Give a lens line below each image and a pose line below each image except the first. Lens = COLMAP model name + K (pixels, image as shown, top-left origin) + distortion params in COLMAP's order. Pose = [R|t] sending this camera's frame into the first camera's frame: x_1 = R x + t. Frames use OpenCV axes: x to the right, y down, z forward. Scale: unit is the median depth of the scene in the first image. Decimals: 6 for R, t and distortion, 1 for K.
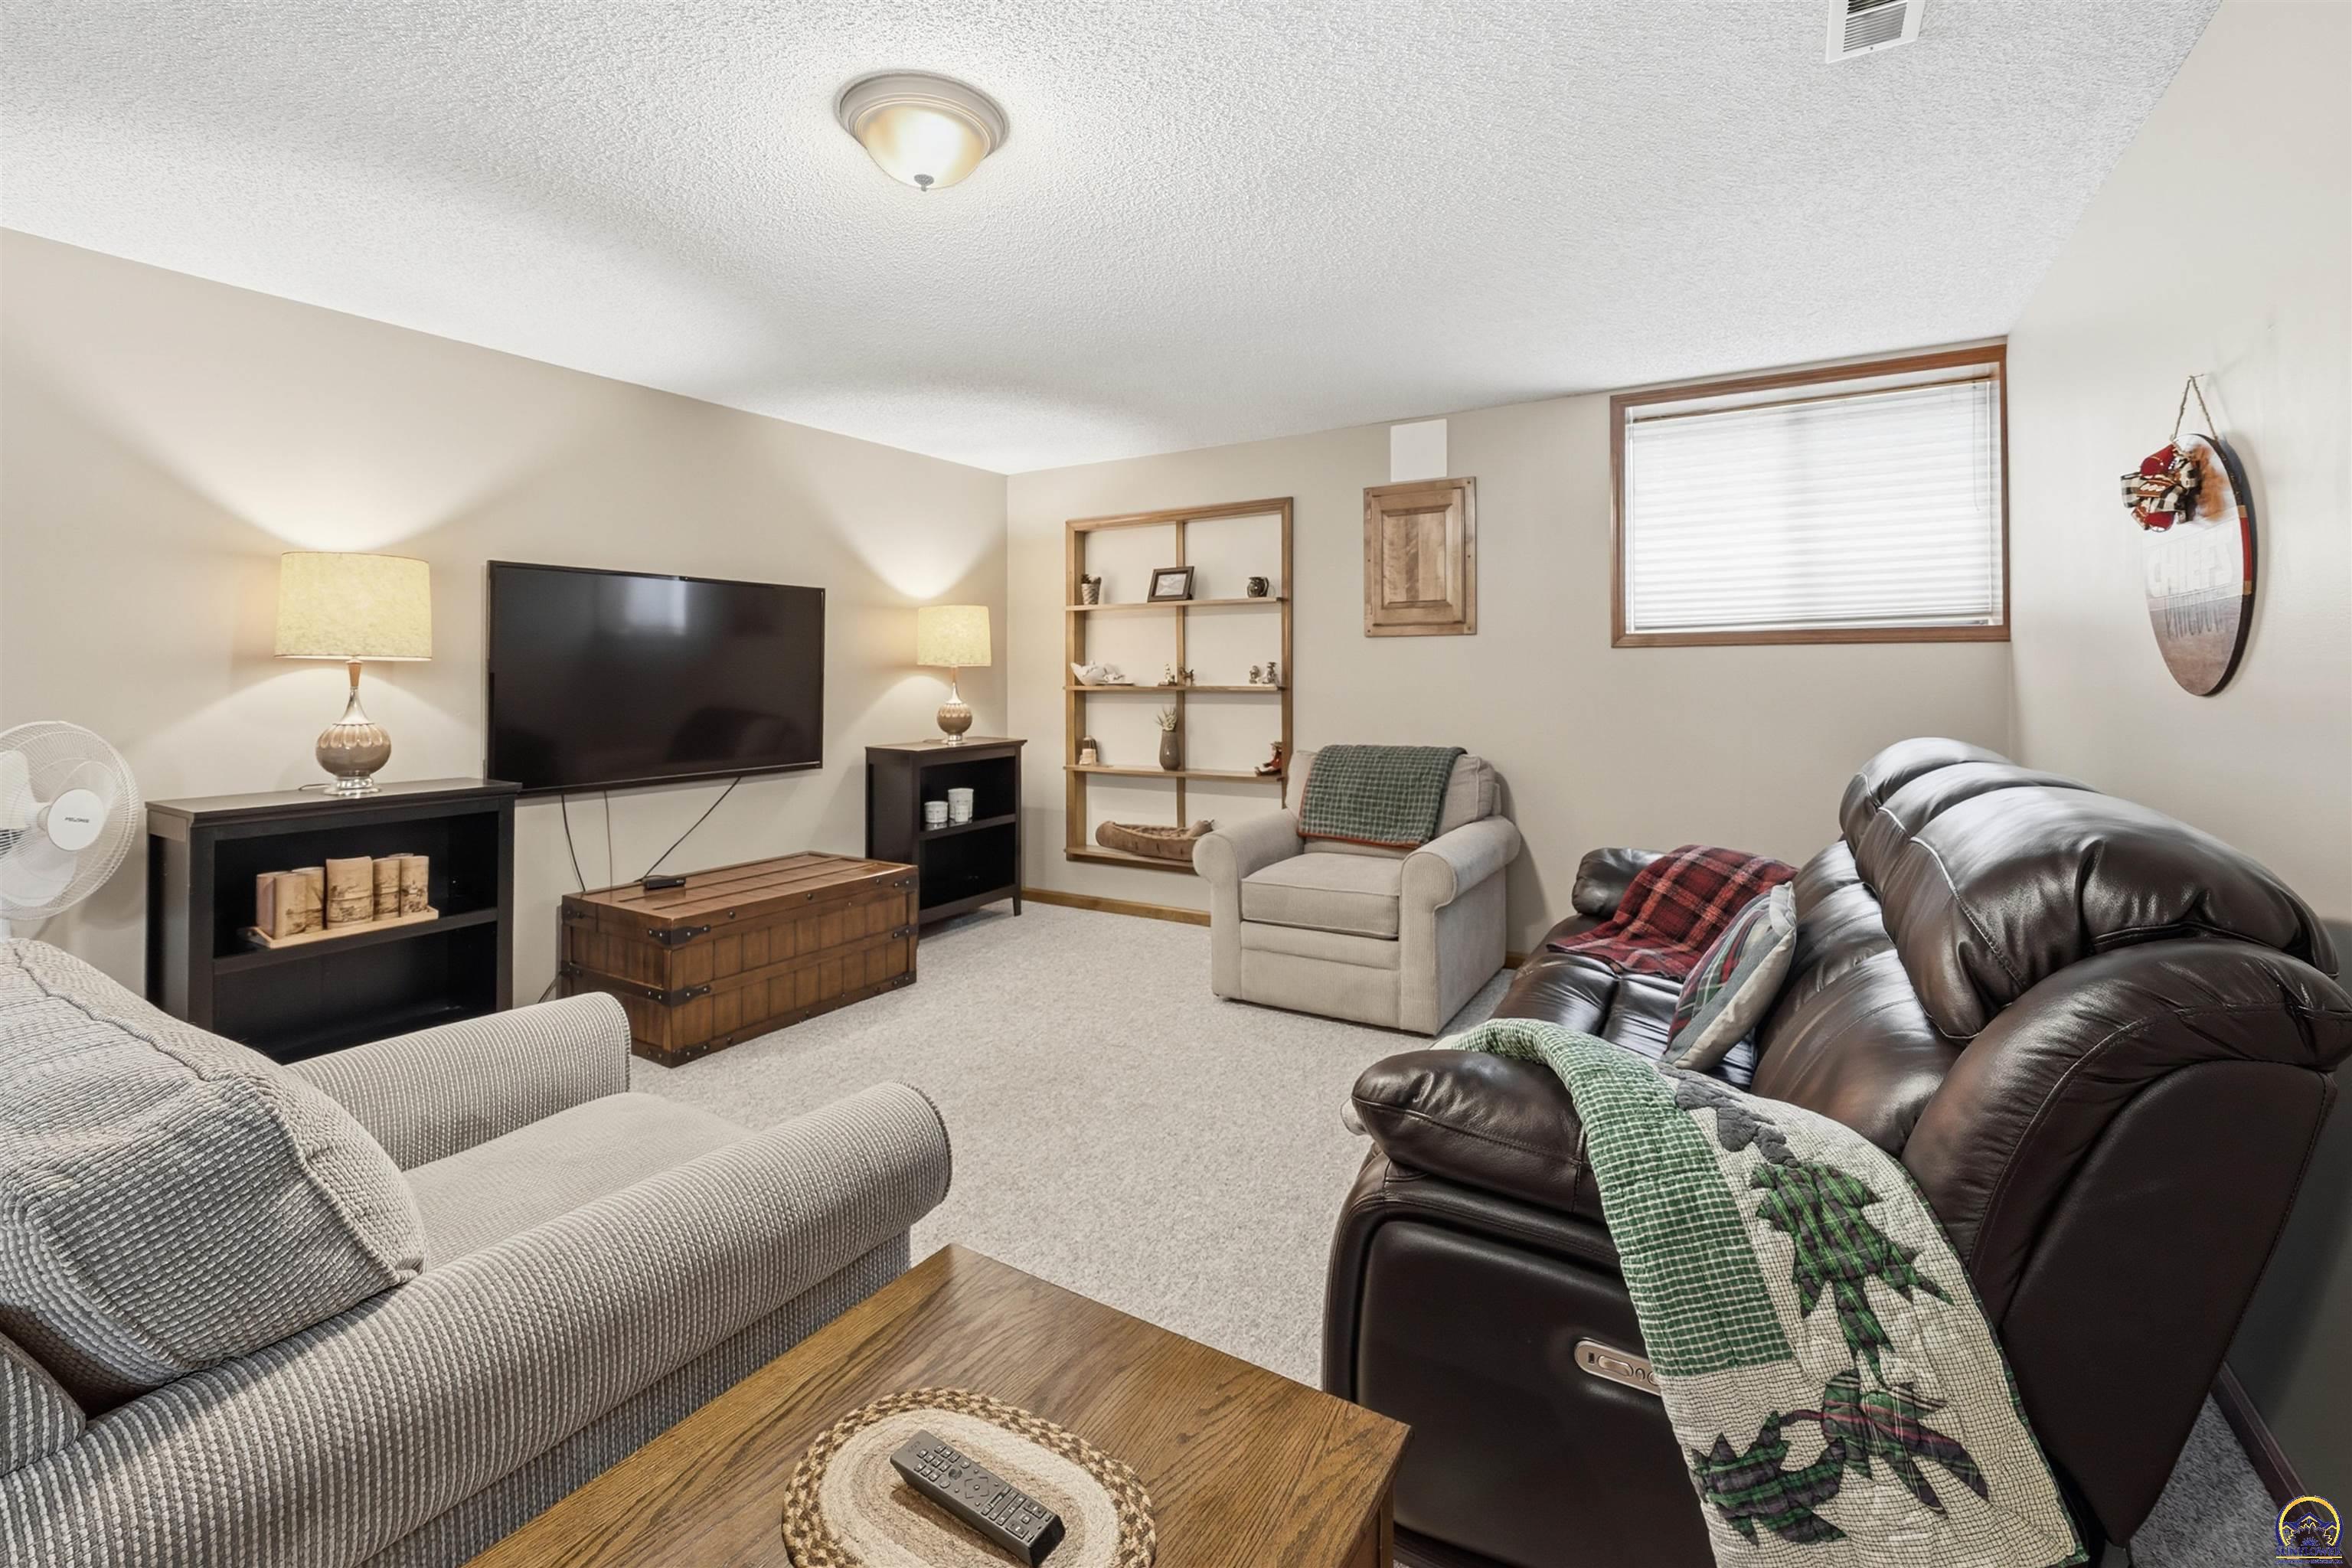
lens RADIAL K [[1014.2, 0, 1177.3], [0, 1014.2, 654.5], [0, 0, 1]] dist [0.000639, 0.000088]
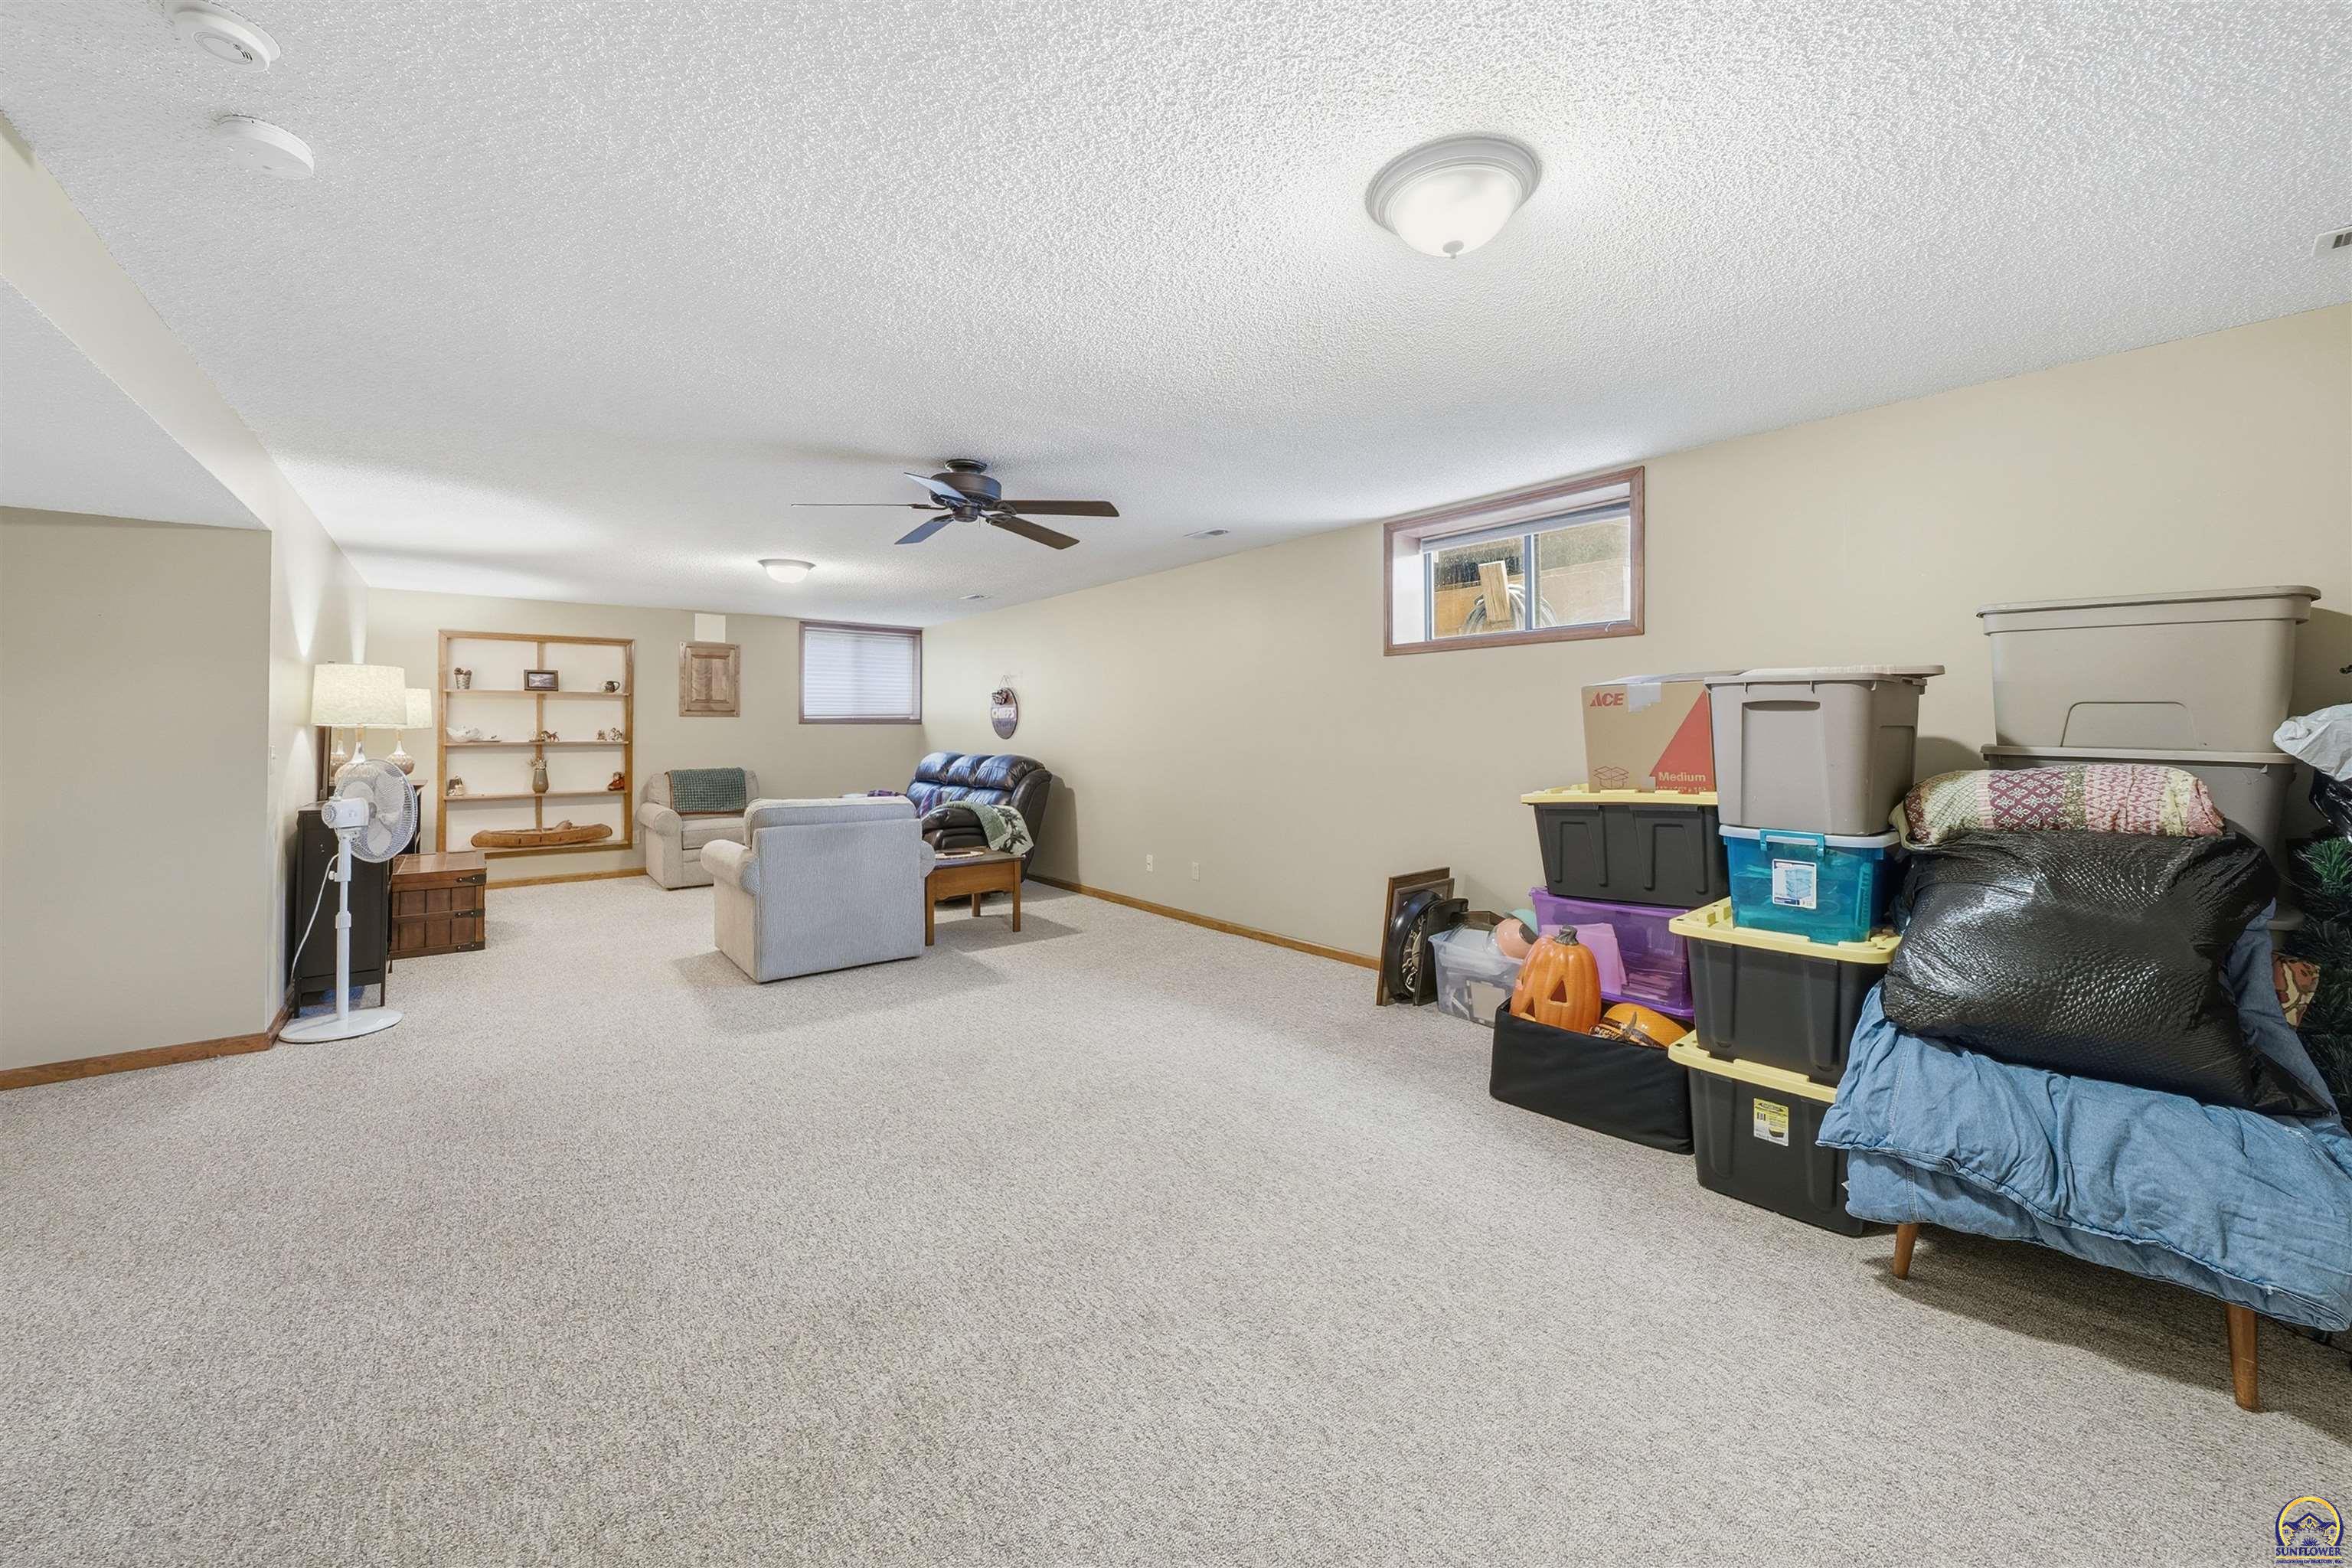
lens RADIAL K [[881.6, 0, 1183.3], [0, 881.6, 747.2], [0, 0, 1]] dist [-0.036195, 0.000055]
pose [[0.335462, -0.010895, 0.941991, -1.033007], [-0.018350, 0.999668, 0.018097, -0.005518], [-0.941875, -0.023357, 0.335151, -0.476996]]
